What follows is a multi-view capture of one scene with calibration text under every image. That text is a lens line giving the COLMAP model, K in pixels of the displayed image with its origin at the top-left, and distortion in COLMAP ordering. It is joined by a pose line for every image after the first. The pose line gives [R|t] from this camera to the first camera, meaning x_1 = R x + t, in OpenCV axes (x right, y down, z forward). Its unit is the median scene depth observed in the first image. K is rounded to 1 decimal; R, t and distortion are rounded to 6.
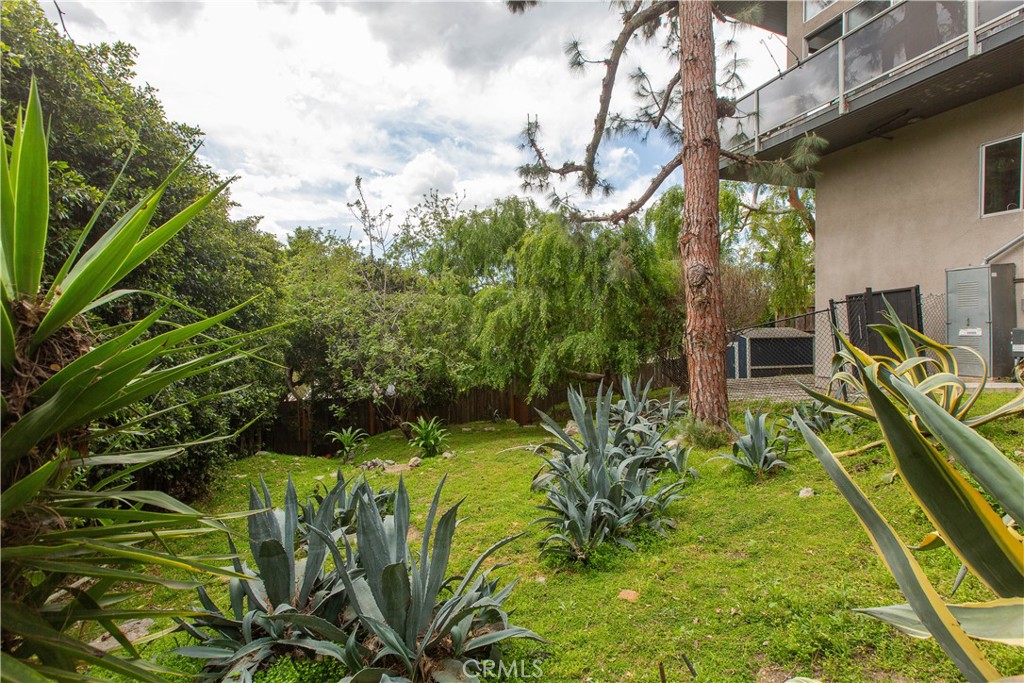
lens RADIAL K [[464.3, 0, 512.0], [0, 464.3, 341.5], [0, 0, 1]] dist [0.004468, -0.000832]
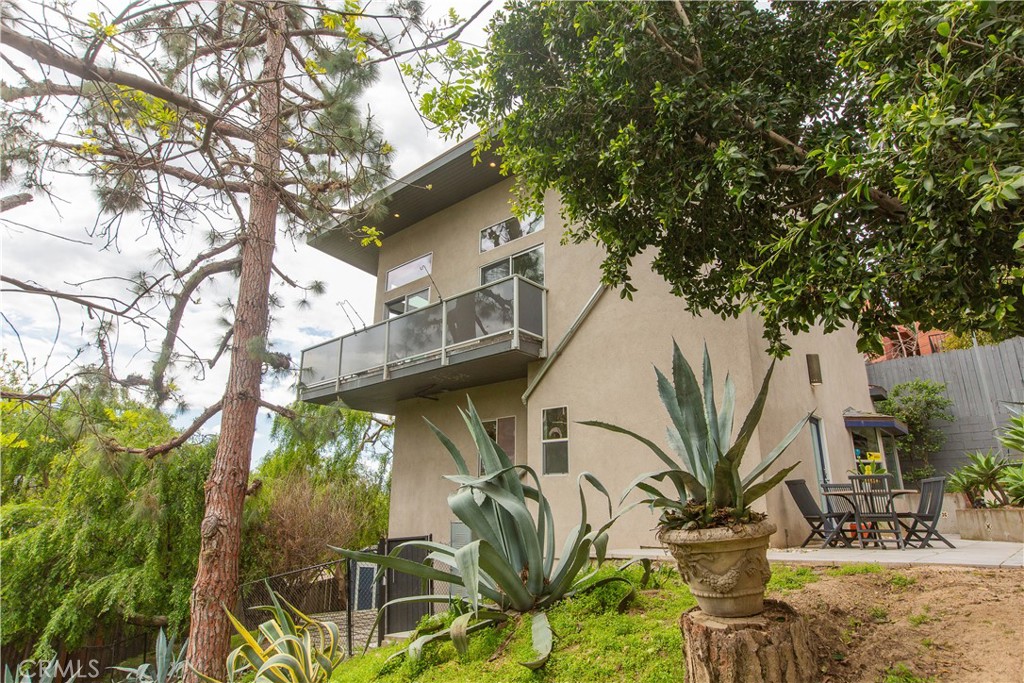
lens RADIAL K [[570.1, 0, 512.0], [0, 570.1, 341.5], [0, 0, 1]] dist [-0.001315, 0.000039]
pose [[0.867089, 0.161795, 0.471147, 0.283686], [-0.000932, 0.946311, -0.323256, -0.109114], [-0.498153, 0.279853, 0.820687, -0.378667]]
